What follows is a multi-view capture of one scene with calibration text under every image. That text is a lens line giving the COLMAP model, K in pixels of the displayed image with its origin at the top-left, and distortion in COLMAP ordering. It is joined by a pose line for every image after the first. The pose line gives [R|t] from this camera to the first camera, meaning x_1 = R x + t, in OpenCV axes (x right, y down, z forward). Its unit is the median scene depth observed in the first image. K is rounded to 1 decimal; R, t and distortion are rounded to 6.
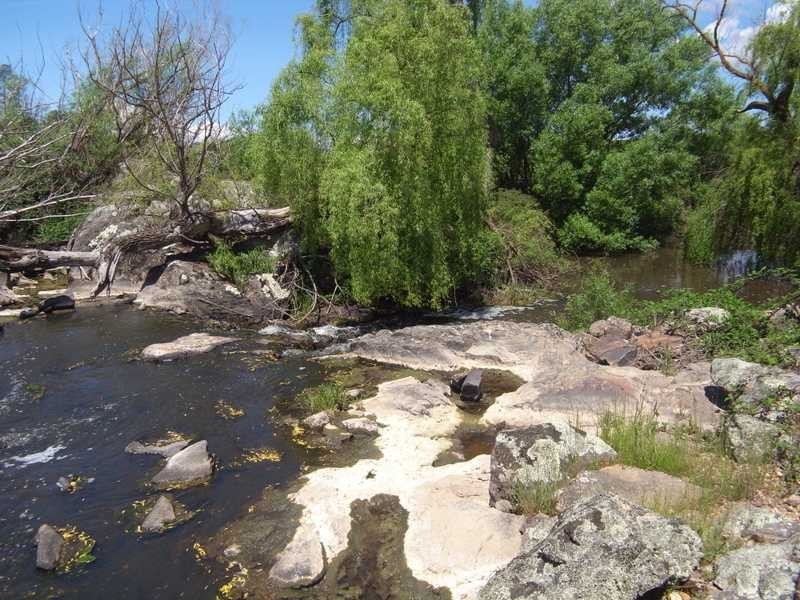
lens RADIAL K [[552.6, 0, 400.0], [0, 552.6, 300.0], [0, 0, 1]] dist [-0.078606, 0.001687]
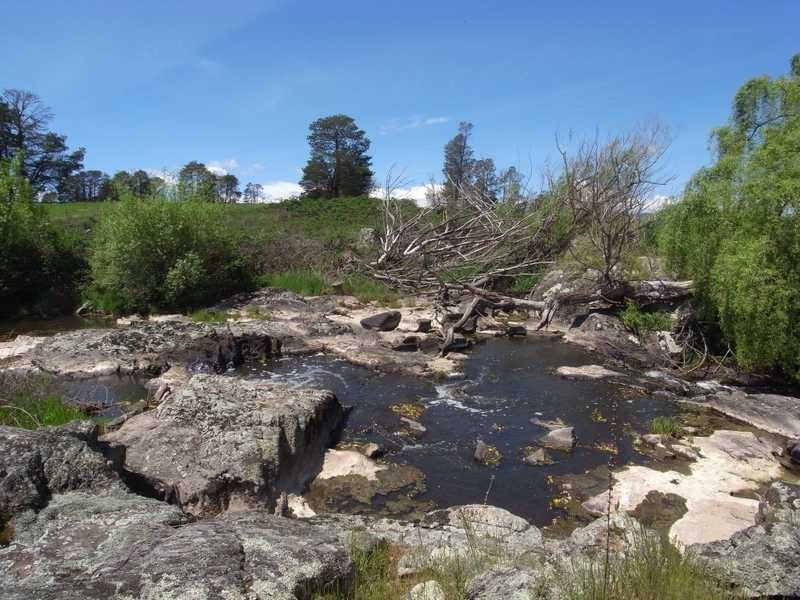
lens RADIAL K [[611.5, 0, 397.7], [0, 611.5, 283.7], [0, 0, 1]] dist [0.002851, 0.009422]
pose [[0.676871, 0.087774, -0.730849, 0.399014], [-0.150439, 0.988404, -0.020621, -0.037097], [0.720565, 0.123906, 0.682227, -0.472469]]
